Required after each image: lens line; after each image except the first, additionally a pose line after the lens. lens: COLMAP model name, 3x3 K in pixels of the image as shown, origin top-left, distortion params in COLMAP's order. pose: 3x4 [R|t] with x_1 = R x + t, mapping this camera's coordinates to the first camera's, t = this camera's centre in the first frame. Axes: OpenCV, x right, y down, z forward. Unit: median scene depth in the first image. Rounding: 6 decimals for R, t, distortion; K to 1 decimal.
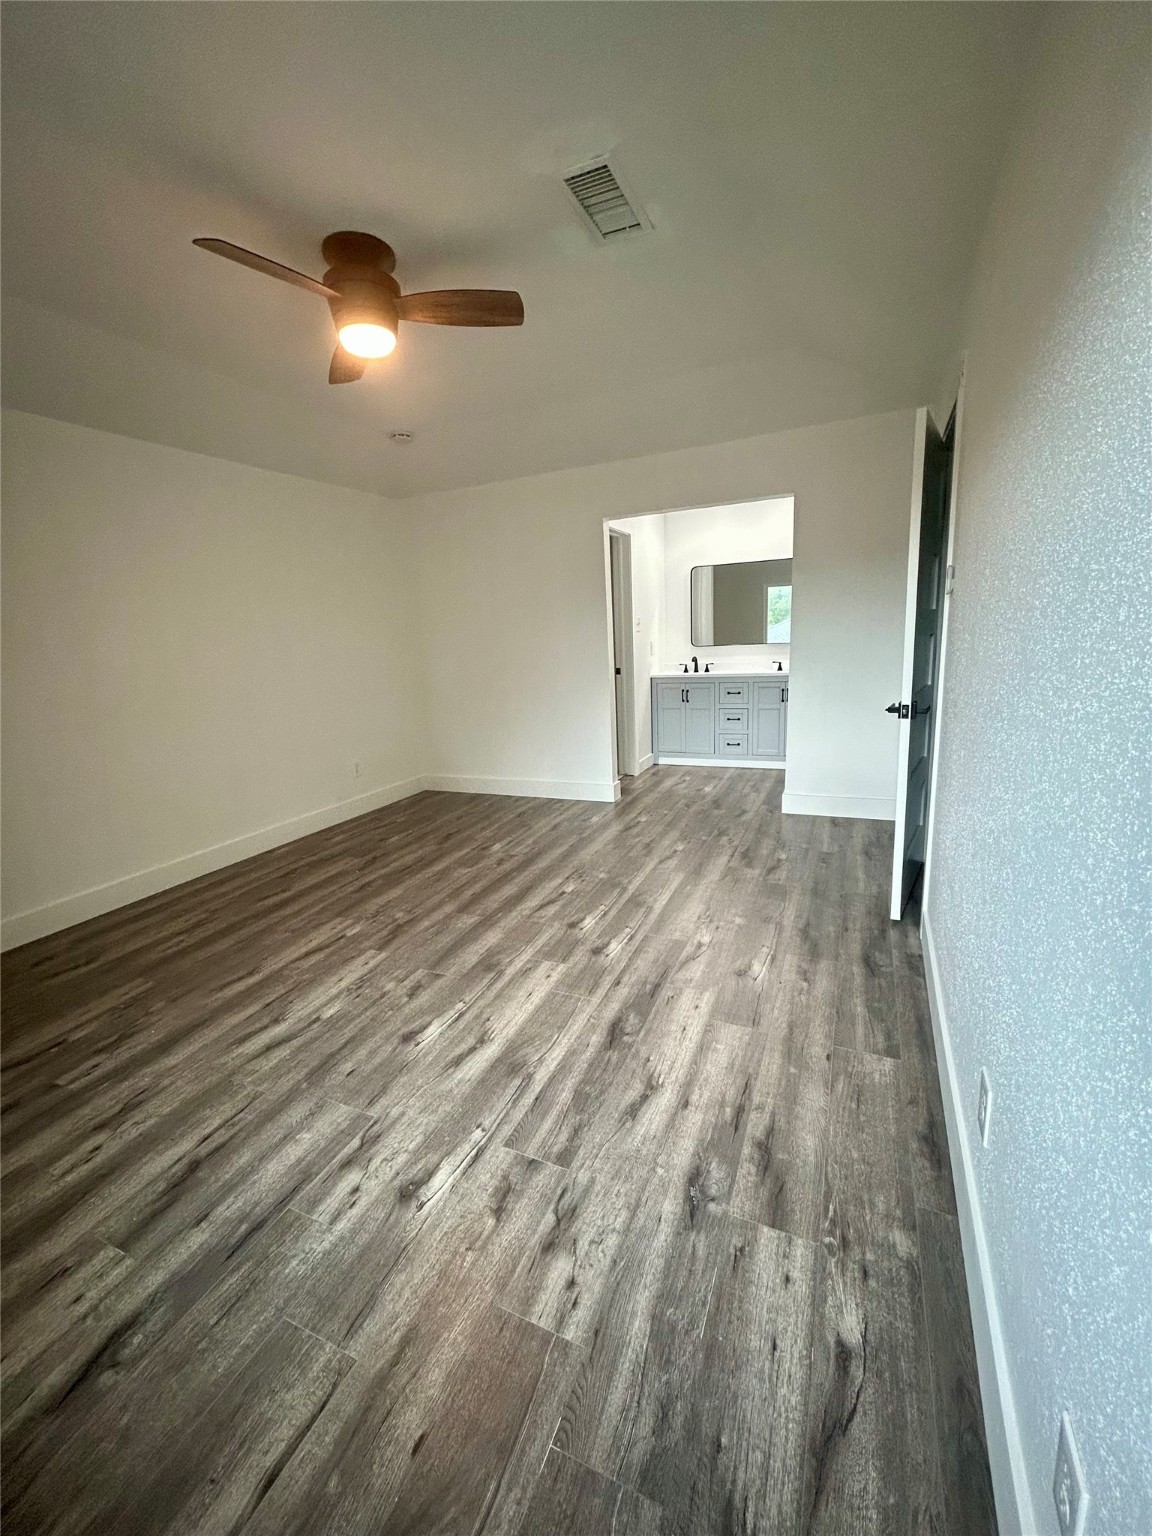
lens RADIAL K [[618.0, 0, 579.3], [0, 618.0, 767.9], [0, 0, 1]] dist [0.008318, -0.001170]
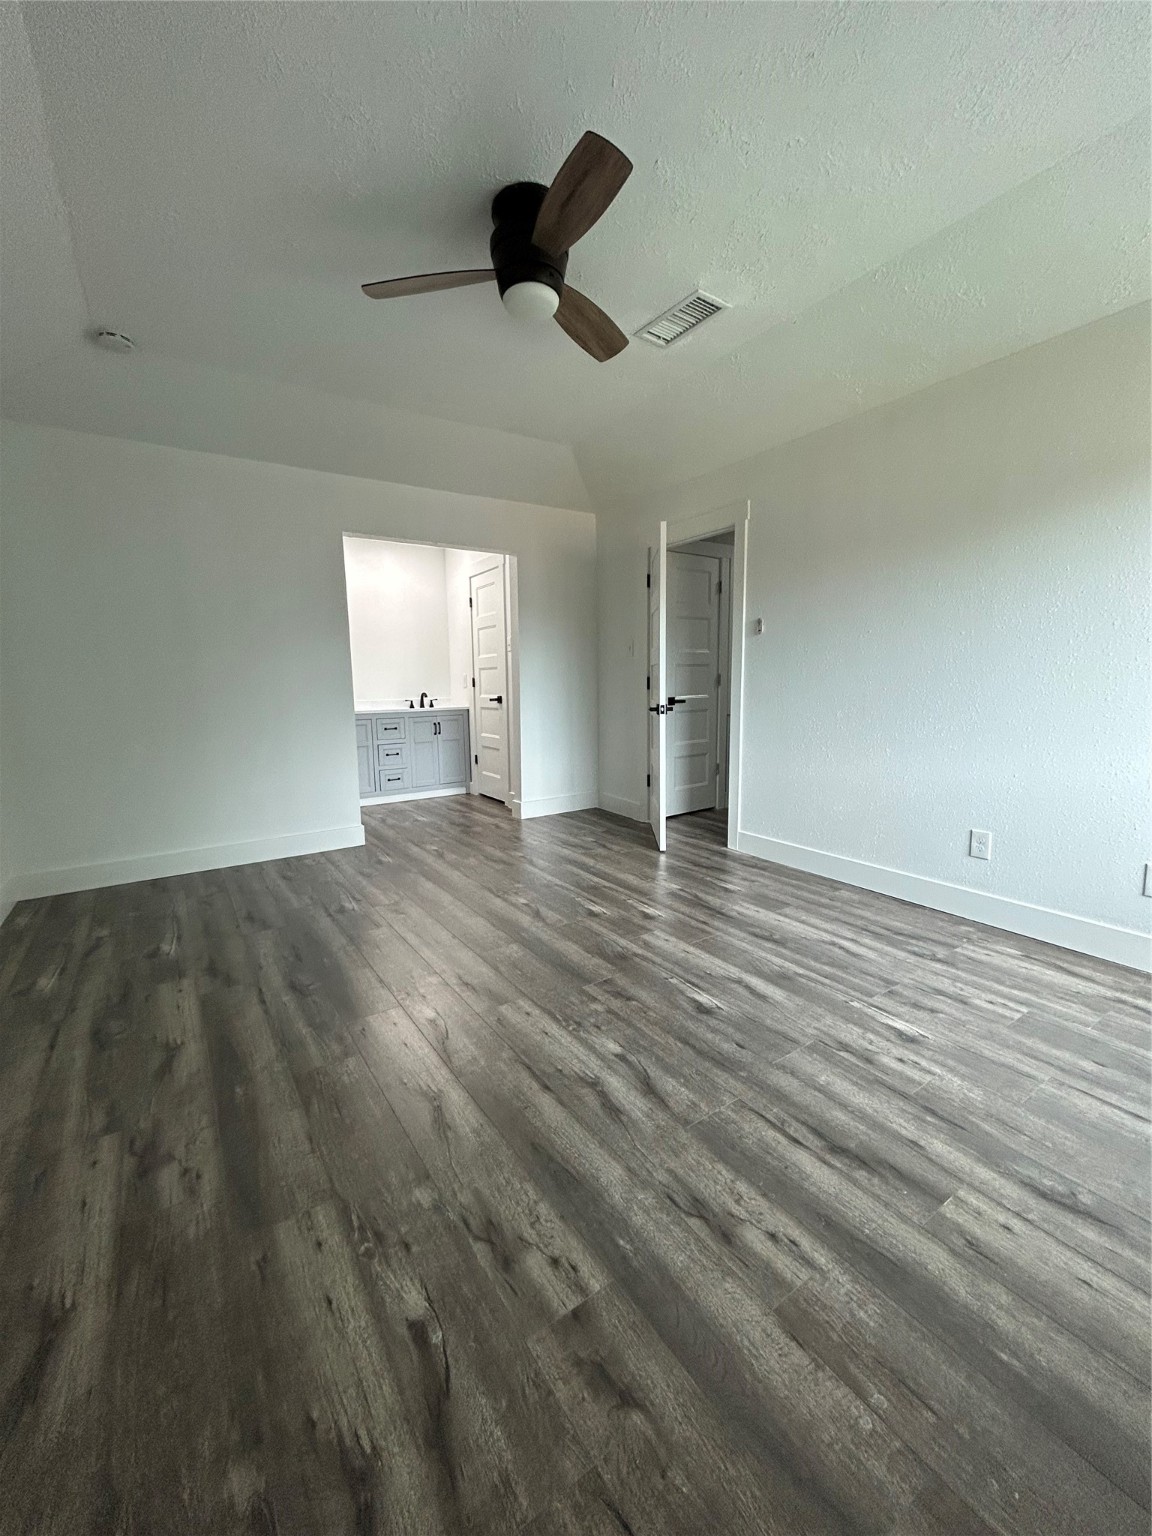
lens RADIAL K [[618.0, 0, 583.2], [0, 618.0, 764.7], [0, 0, 1]] dist [0.008318, -0.001170]
pose [[0.518709, -0.069712, 0.852104, -1.221132], [0.171119, 0.984968, -0.023585, 0.038805], [-0.837651, 0.158045, 0.522841, 0.596475]]
